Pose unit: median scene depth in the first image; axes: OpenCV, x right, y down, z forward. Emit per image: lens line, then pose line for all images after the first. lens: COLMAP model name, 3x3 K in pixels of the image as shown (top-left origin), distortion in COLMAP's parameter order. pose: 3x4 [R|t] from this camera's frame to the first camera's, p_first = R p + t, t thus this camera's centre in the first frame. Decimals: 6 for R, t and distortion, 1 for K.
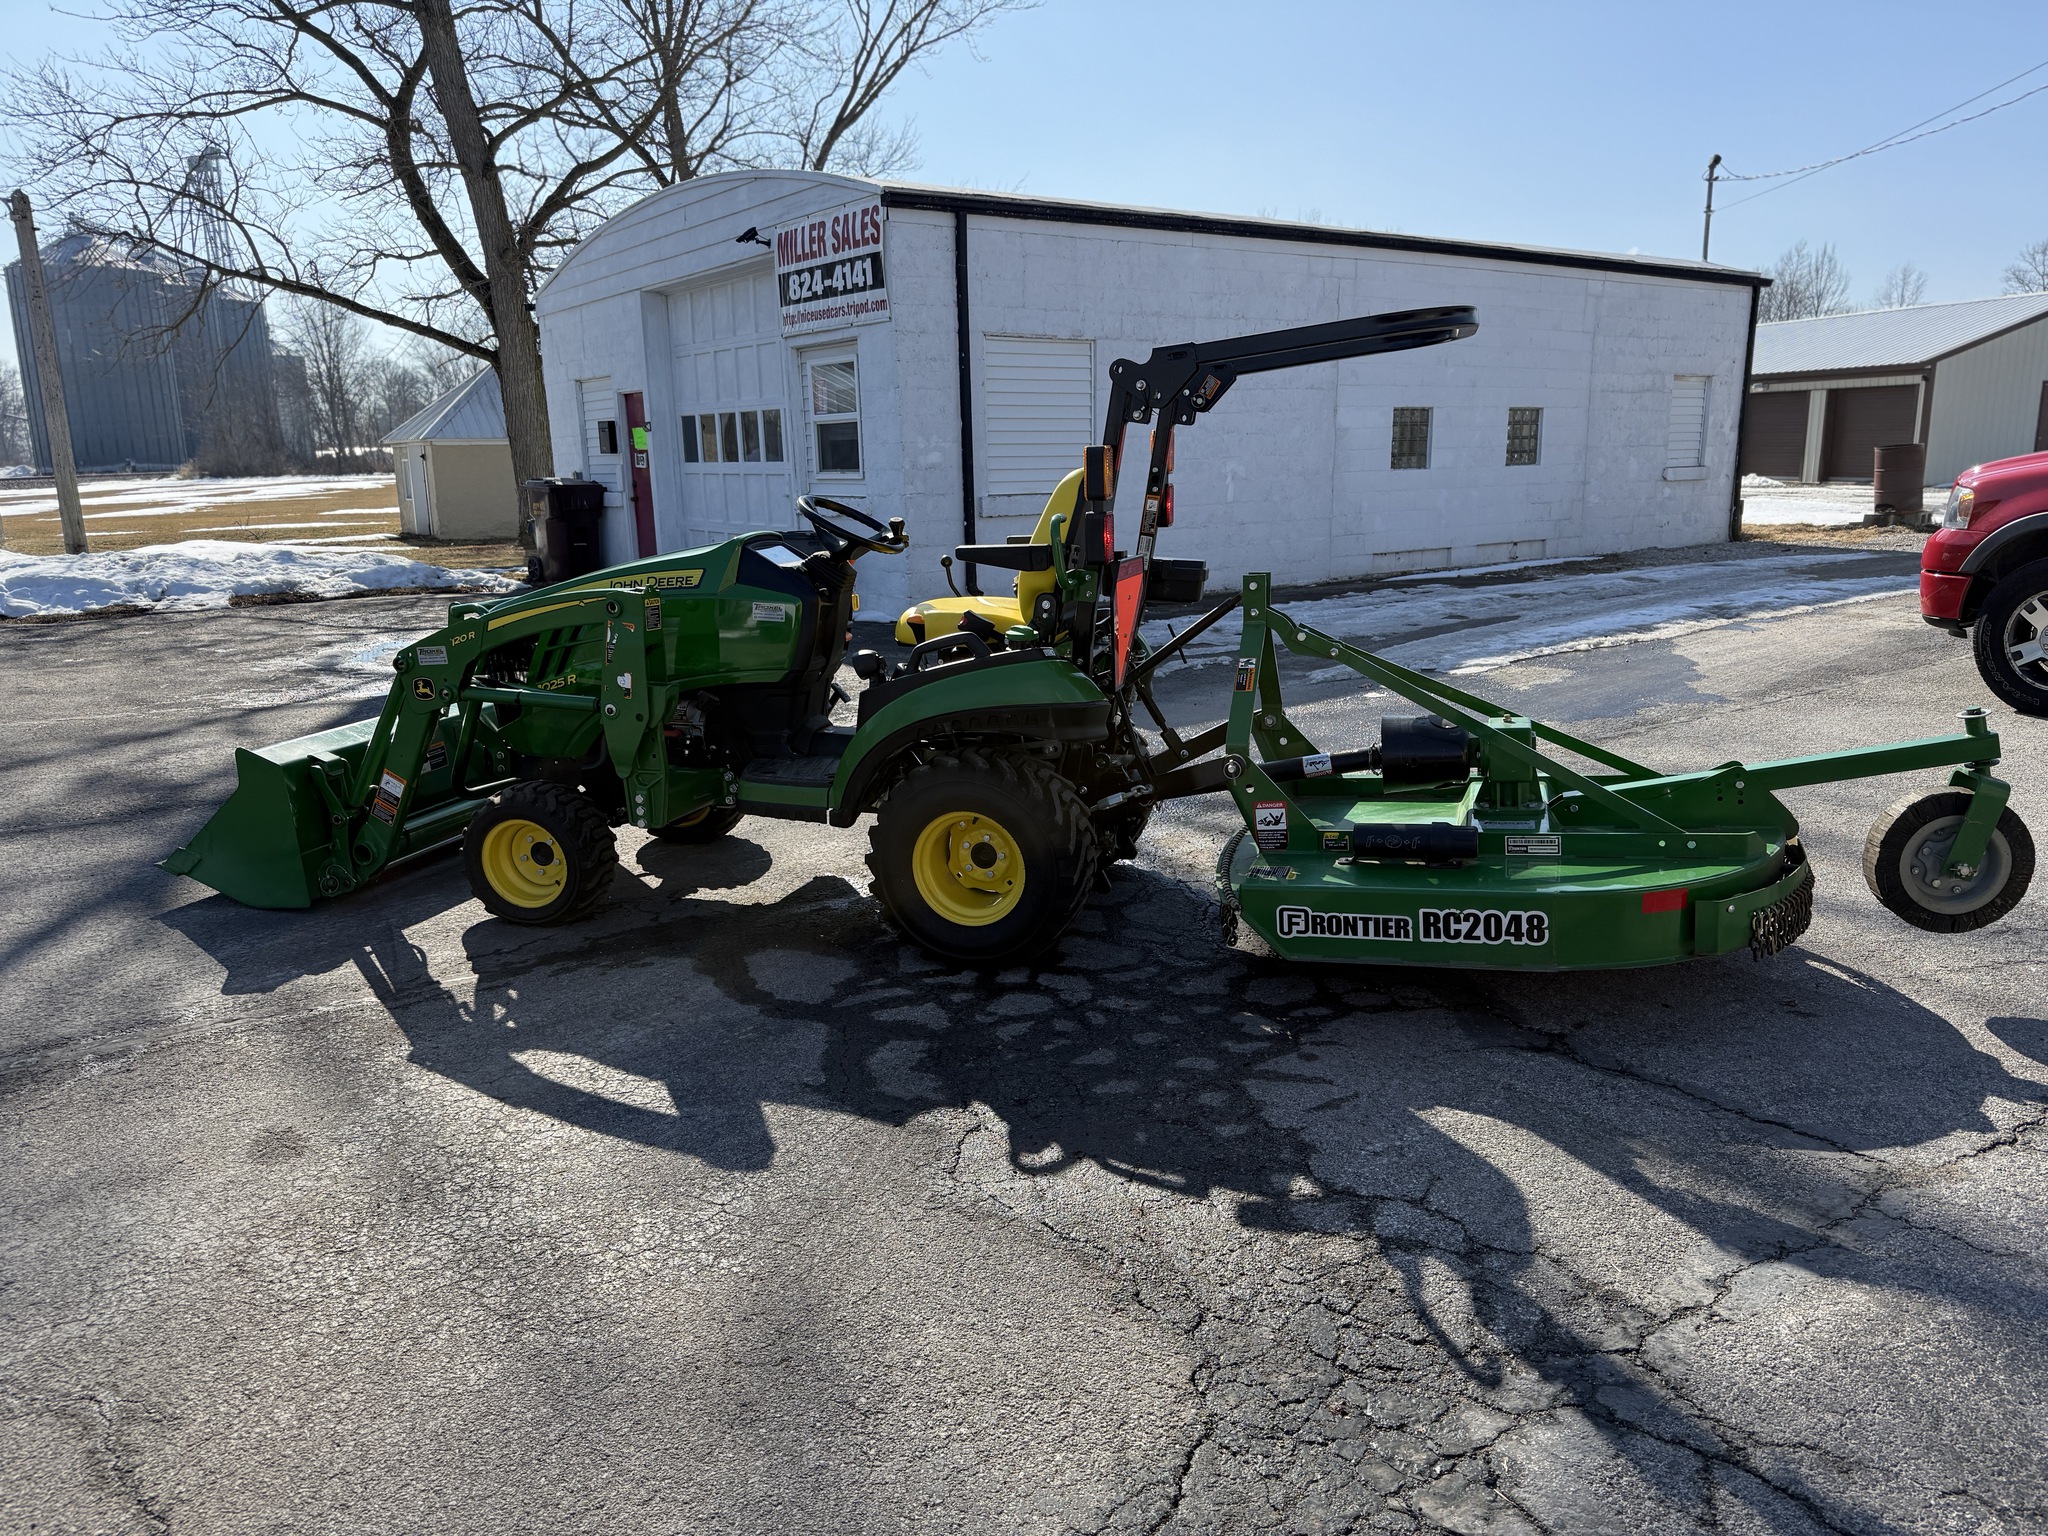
lens RADIAL K [[1421.3, 0, 1030.9], [0, 1421.3, 765.7], [0, 0, 1]] dist [0.122281, -0.194909]
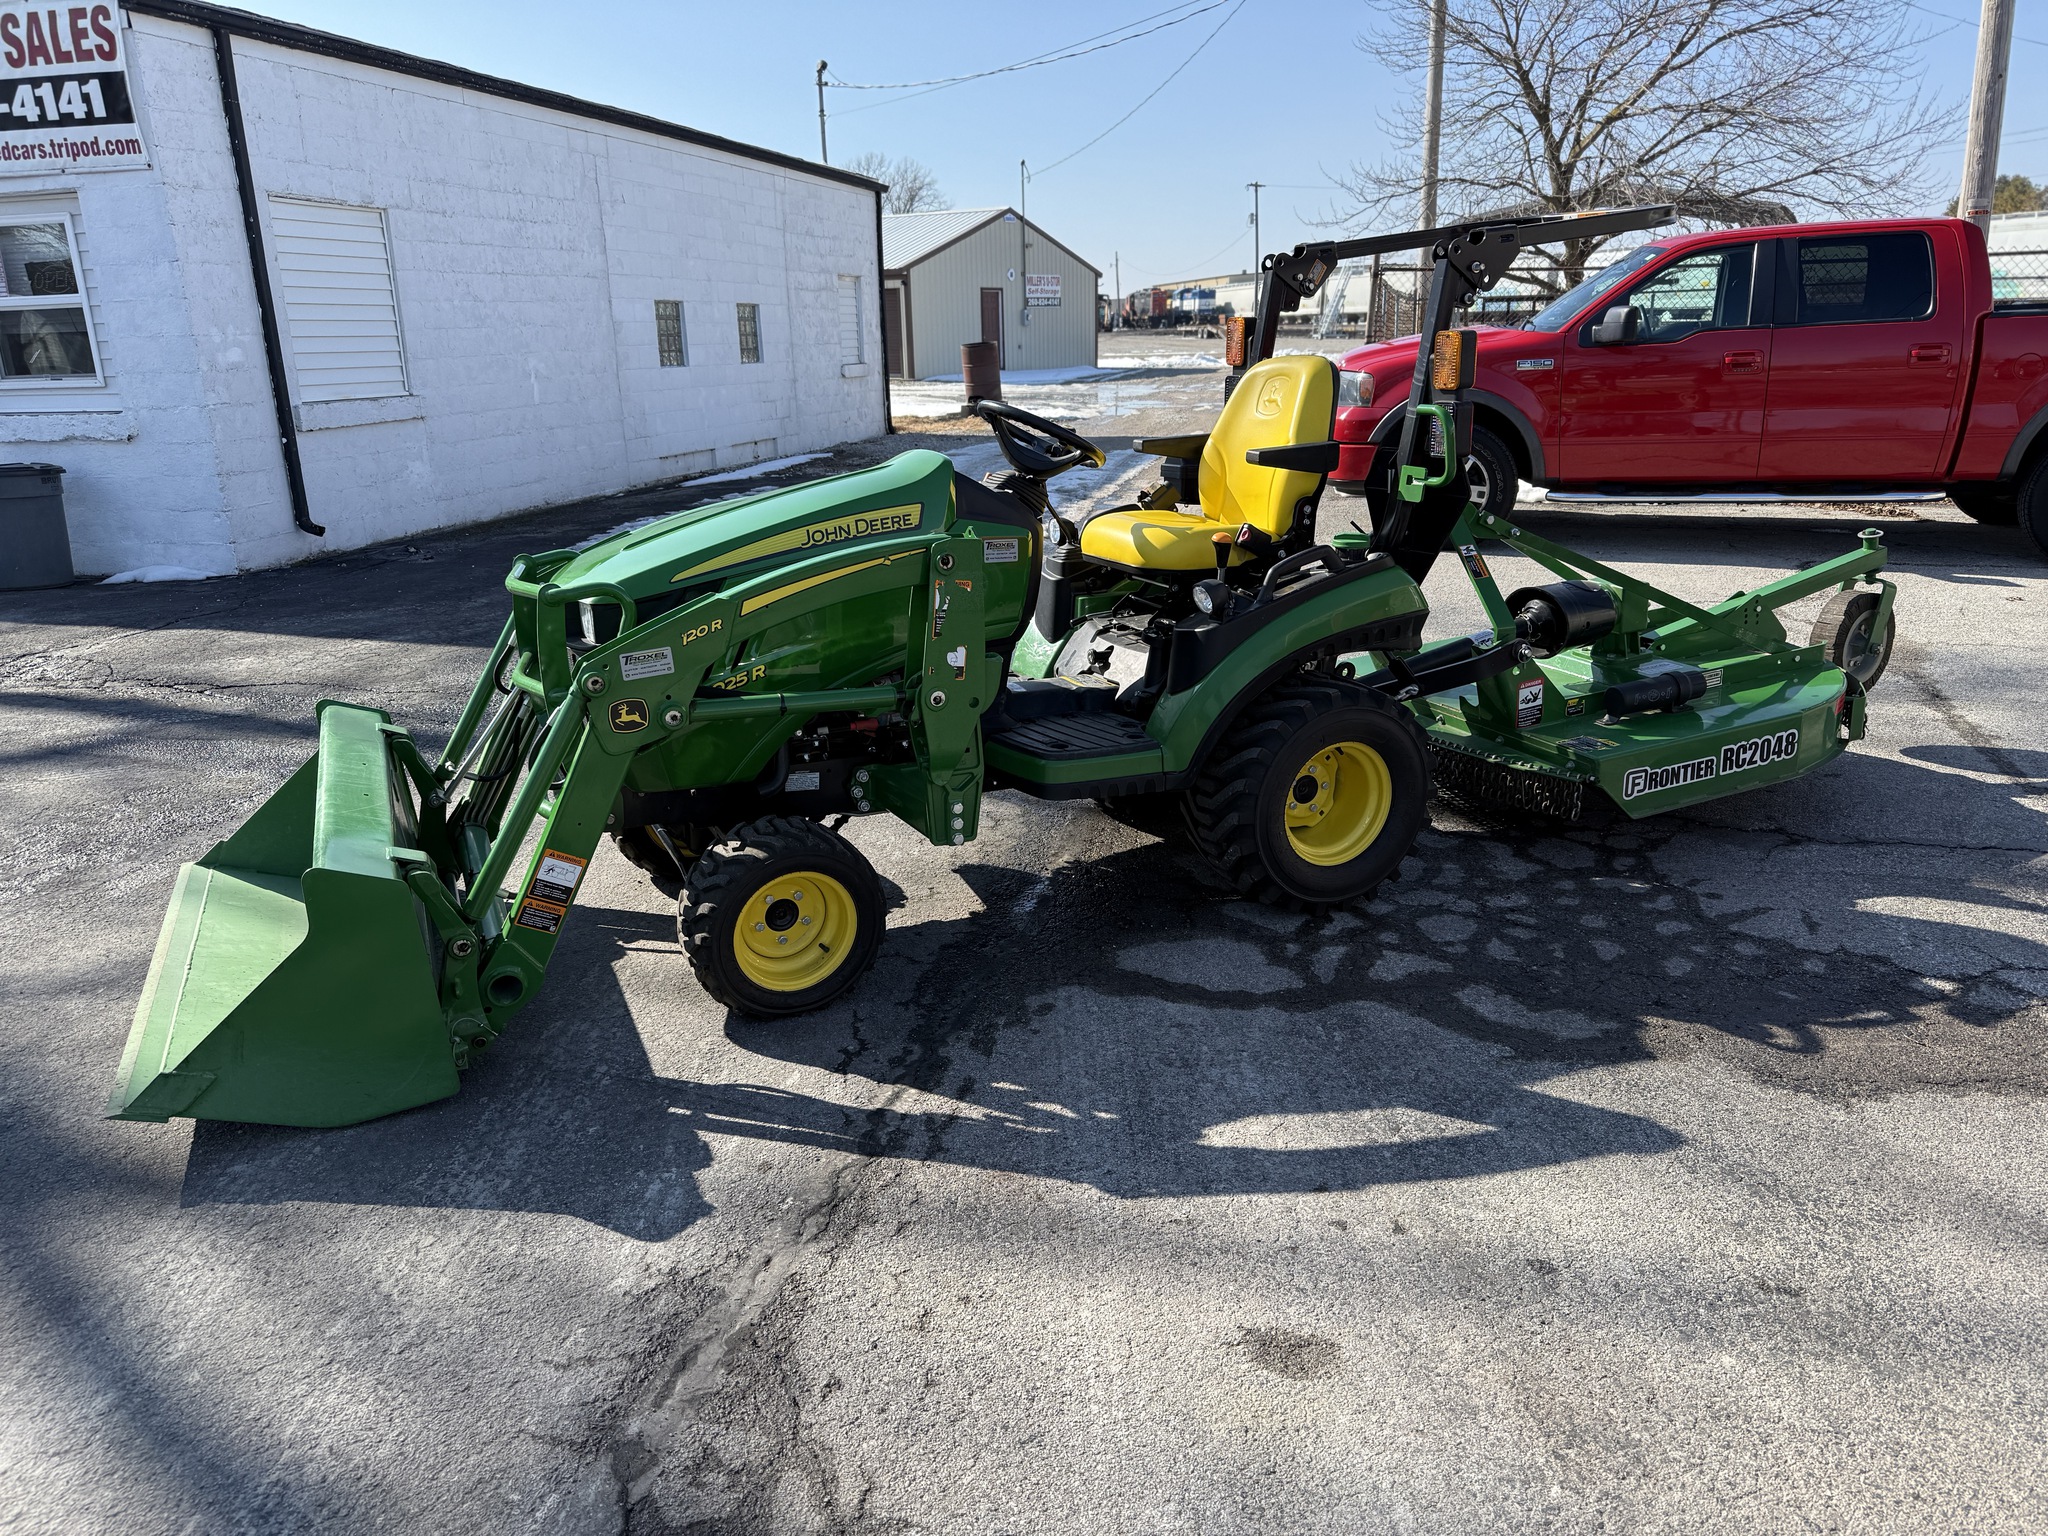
lens RADIAL K [[1444.3, 0, 1018.9], [0, 1444.3, 762.6], [0, 0, 1]] dist [0.032272, -0.037168]
pose [[0.760989, -0.186046, 0.621516, -0.697704], [0.146456, 0.982534, 0.114793, -0.081791], [-0.632017, 0.003668, 0.774945, 0.369176]]
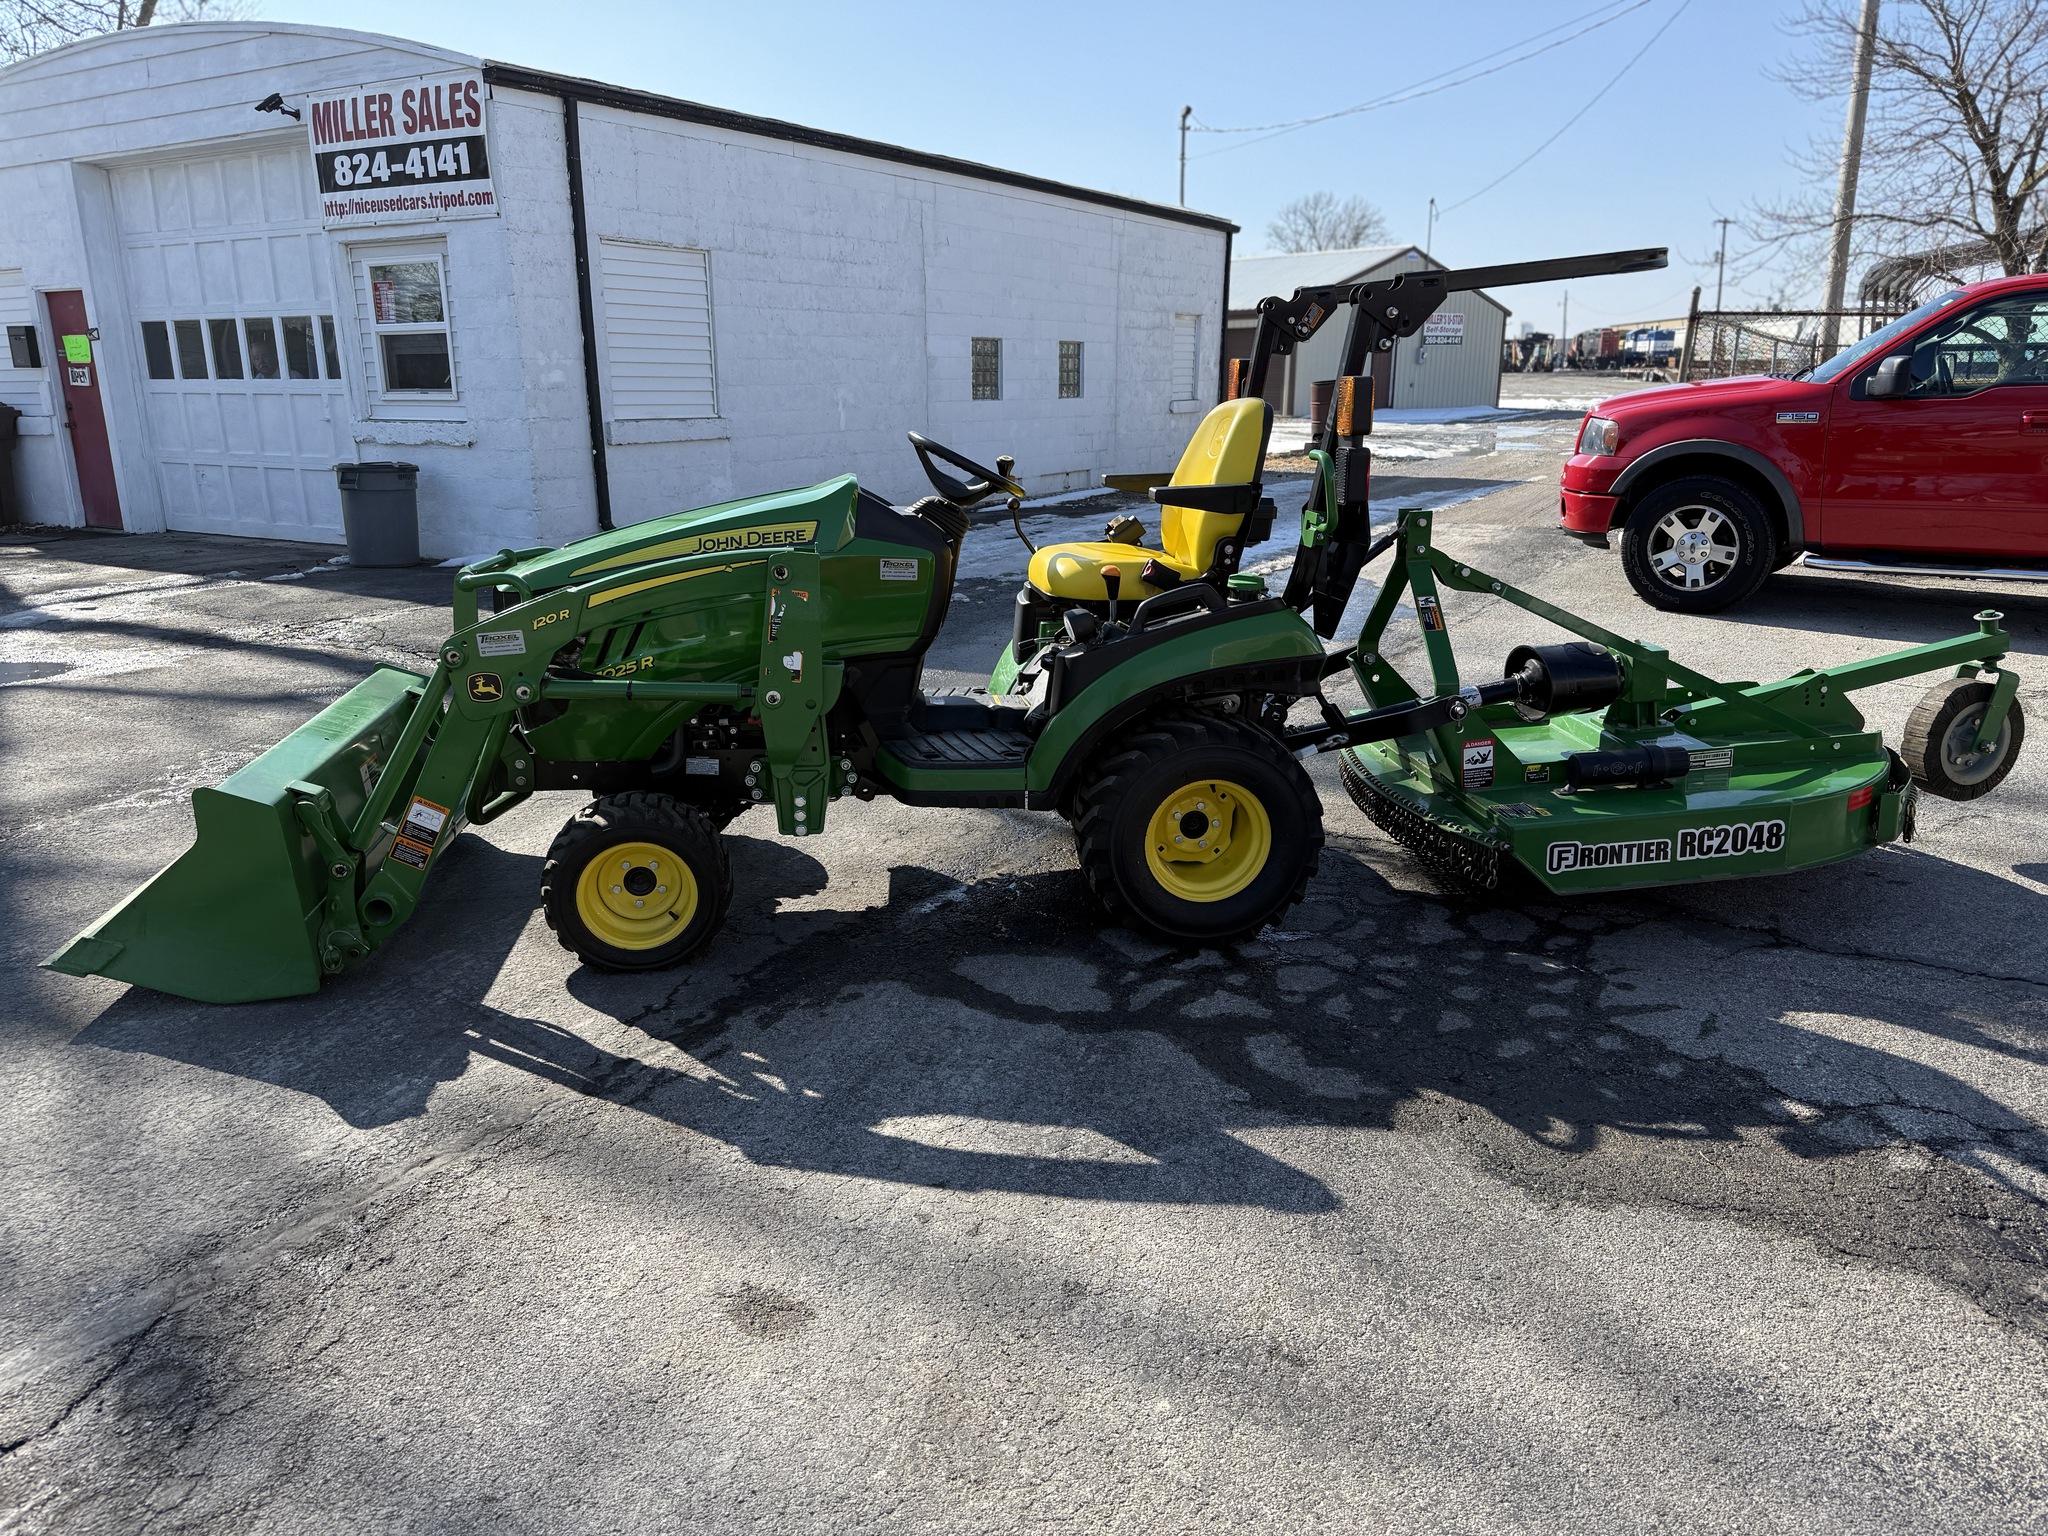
lens RADIAL K [[1431.0, 0, 1024.0], [0, 1431.0, 768.0], [0, 0, 1]] dist [0.056516, -0.075261]
pose [[0.912751, -0.093582, 0.397652, -0.464929], [0.073109, 0.995113, 0.066376, -0.040361], [-0.401920, -0.031513, 0.915132, 0.183894]]
